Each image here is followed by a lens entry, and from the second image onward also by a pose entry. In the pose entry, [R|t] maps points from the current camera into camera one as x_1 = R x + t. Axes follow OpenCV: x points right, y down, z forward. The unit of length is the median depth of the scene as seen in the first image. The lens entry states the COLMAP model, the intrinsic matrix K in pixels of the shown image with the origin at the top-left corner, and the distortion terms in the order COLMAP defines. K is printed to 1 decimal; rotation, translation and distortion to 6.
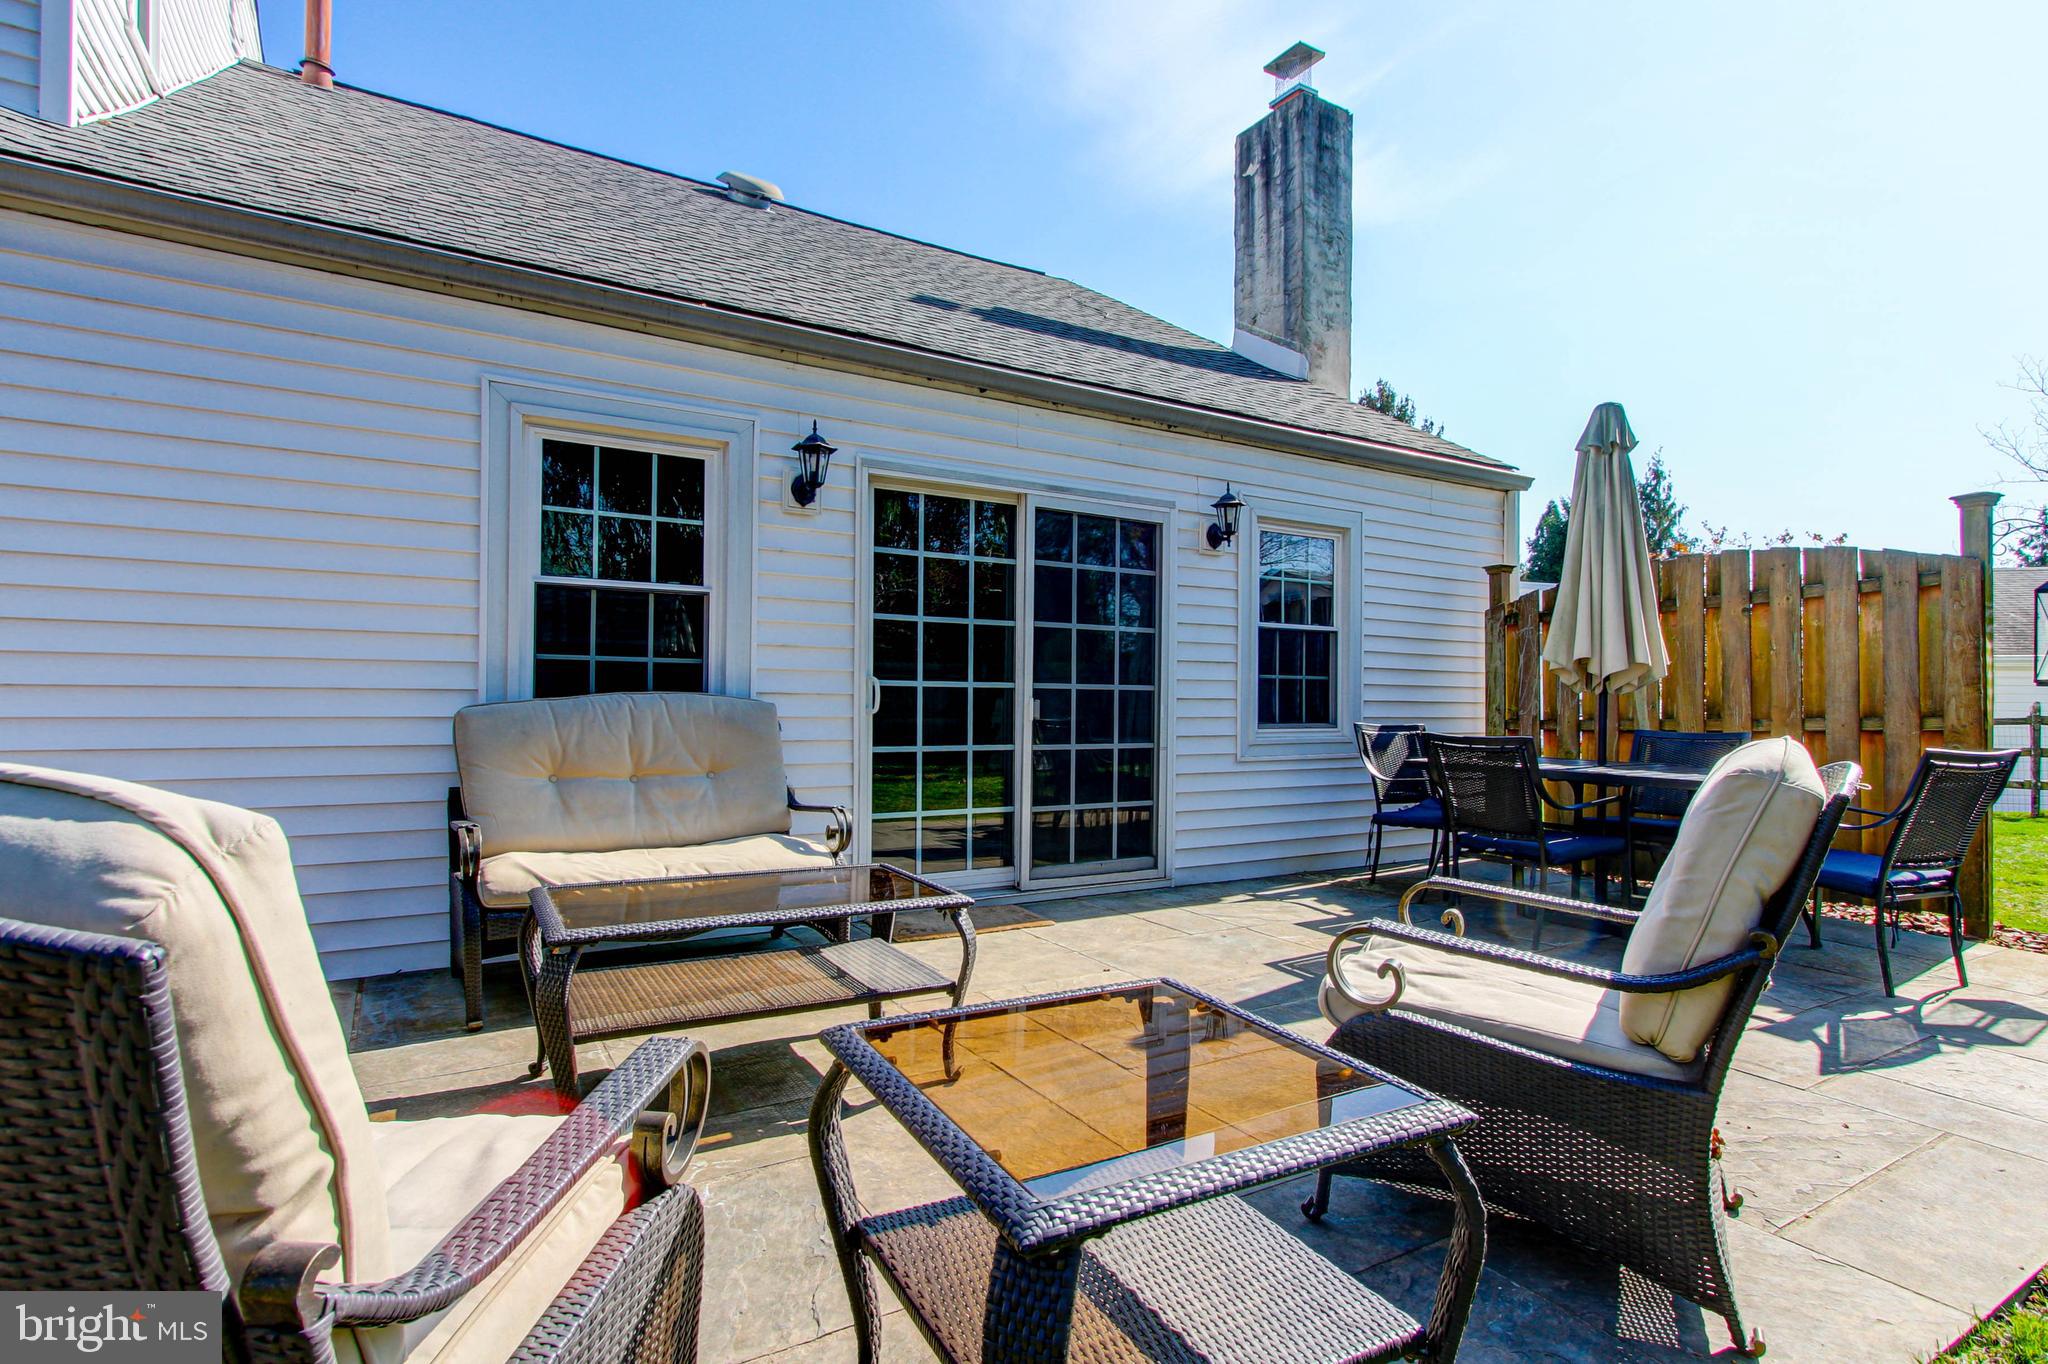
lens RADIAL K [[985.2, 0, 1013.9], [0, 985.2, 713.4], [0, 0, 1]] dist [-0.001406, 0.000212]
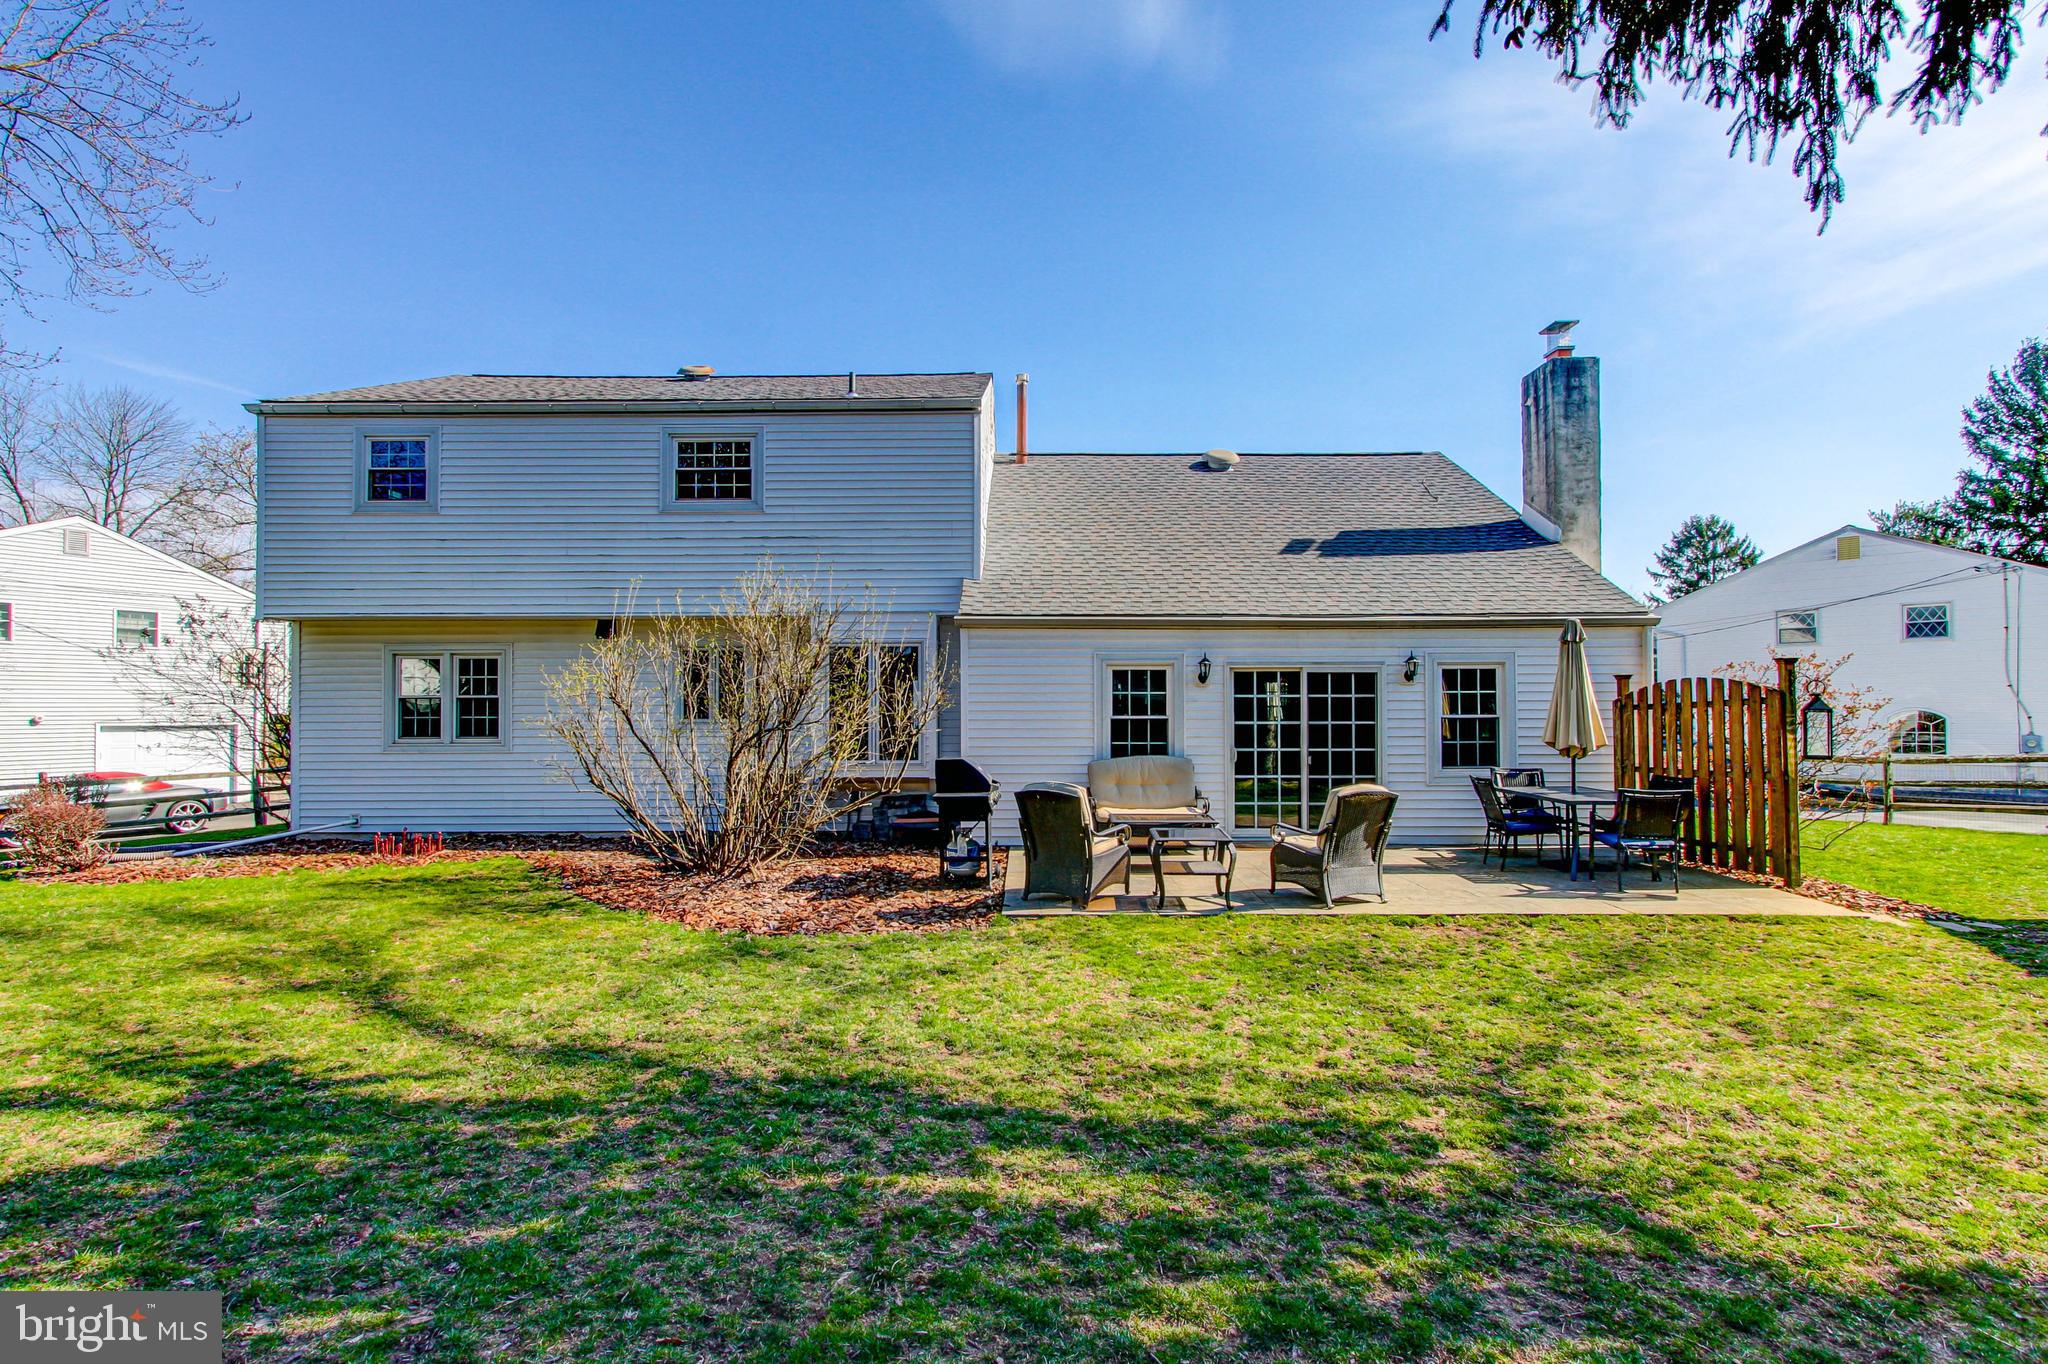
lens RADIAL K [[985.2, 0, 1032.2], [0, 985.2, 698.3], [0, 0, 1]] dist [-0.001406, 0.000212]
pose [[0.862212, -0.020189, -0.506144, 0.480373], [0.002791, 0.999380, -0.035108, -0.053302], [0.506539, 0.028858, 0.861734, -0.992041]]
